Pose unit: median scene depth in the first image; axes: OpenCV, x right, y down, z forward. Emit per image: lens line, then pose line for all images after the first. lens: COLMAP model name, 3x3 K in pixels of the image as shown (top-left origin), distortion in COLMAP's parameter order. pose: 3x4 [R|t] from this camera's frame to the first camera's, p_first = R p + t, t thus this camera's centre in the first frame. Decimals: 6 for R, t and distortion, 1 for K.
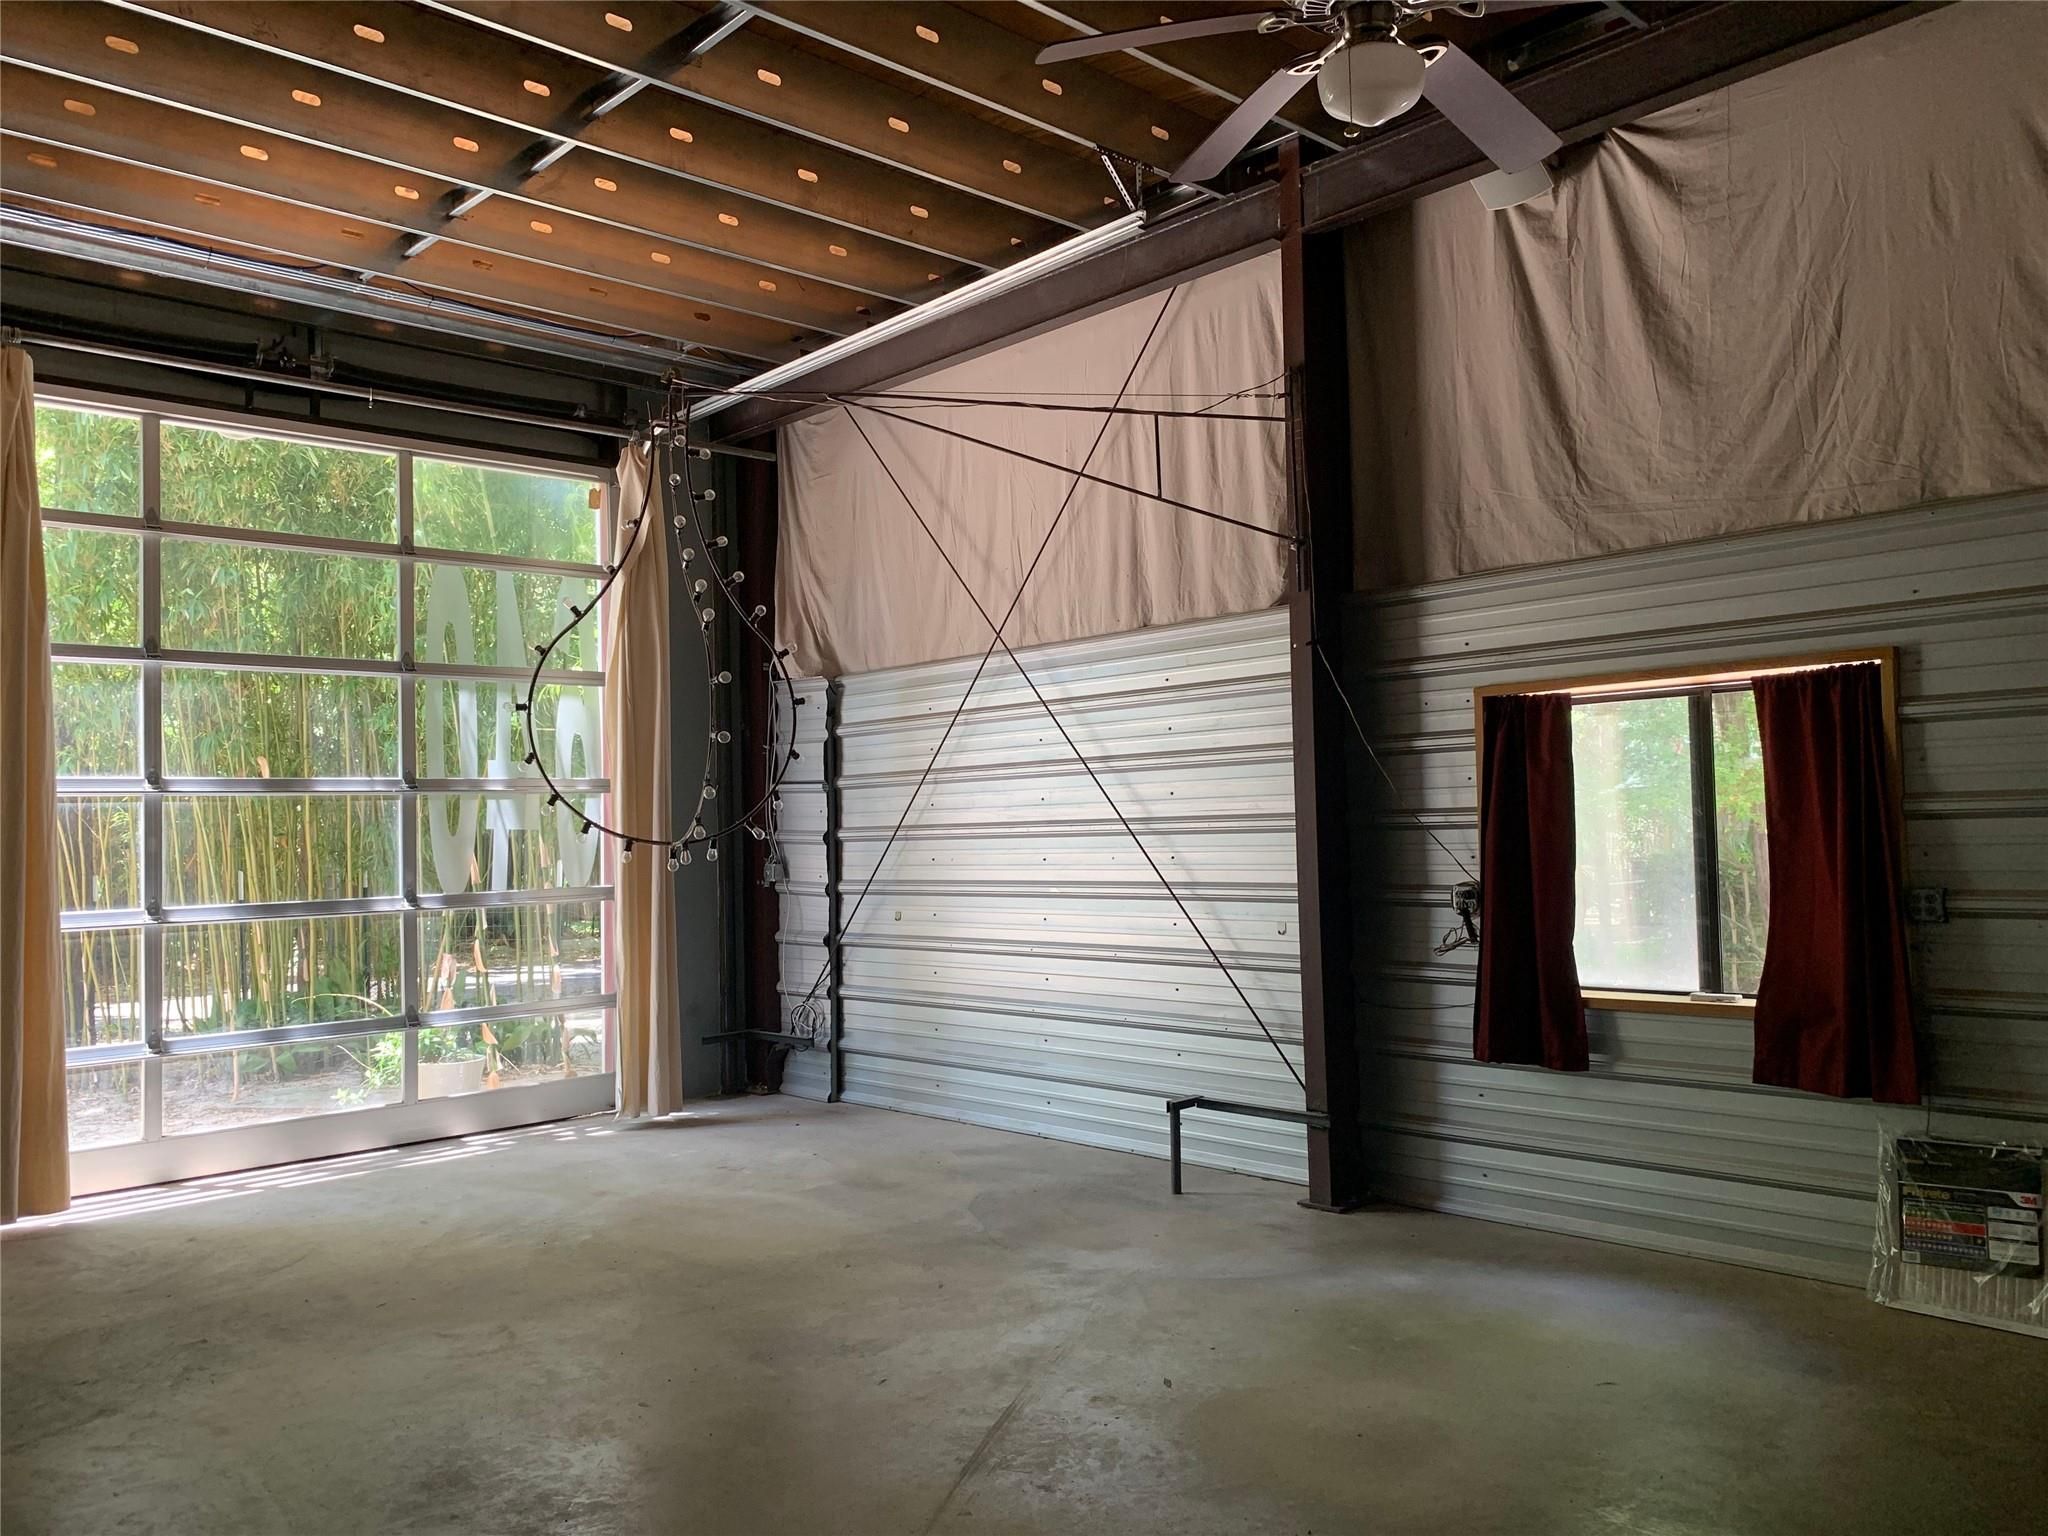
lens RADIAL K [[1567.8, 0, 1024.0], [0, 1567.8, 768.0], [0, 0, 1]] dist [-0.031007, -0.001145]
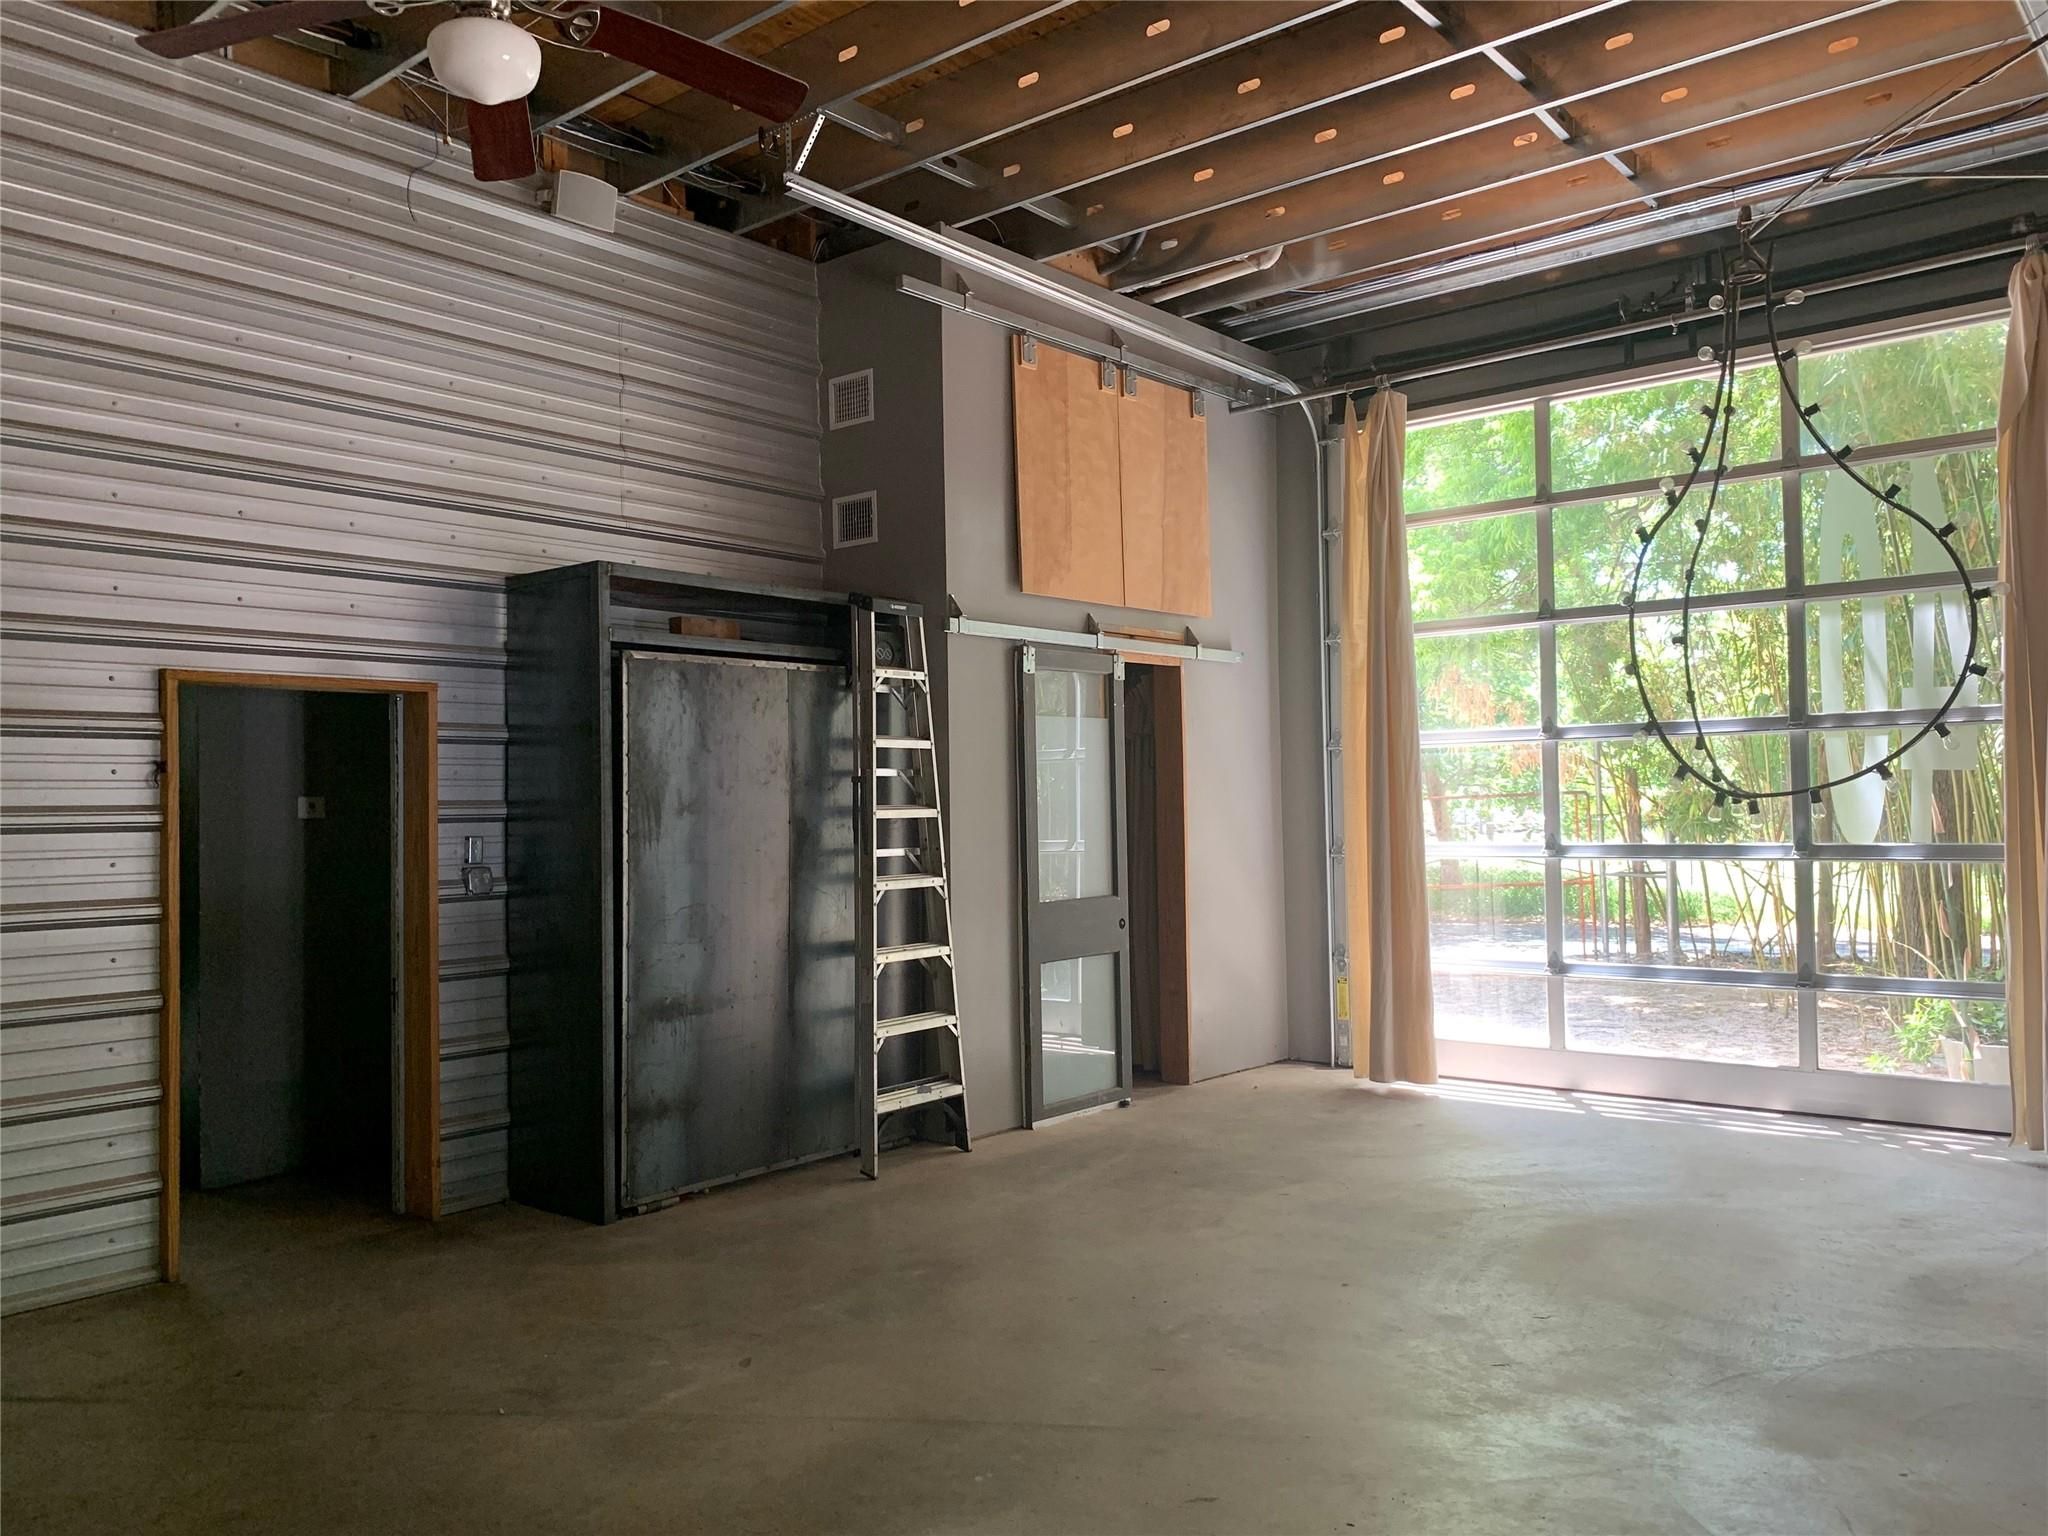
lens RADIAL K [[1569.2, 0, 1024.0], [0, 1569.2, 768.0], [0, 0, 1]] dist [0.002420, -0.007276]
pose [[0.098352, 0.001651, -0.995150, 0.542685], [0.055622, 0.998426, 0.007154, 0.007101], [0.993596, -0.056056, 0.098105, 0.527306]]
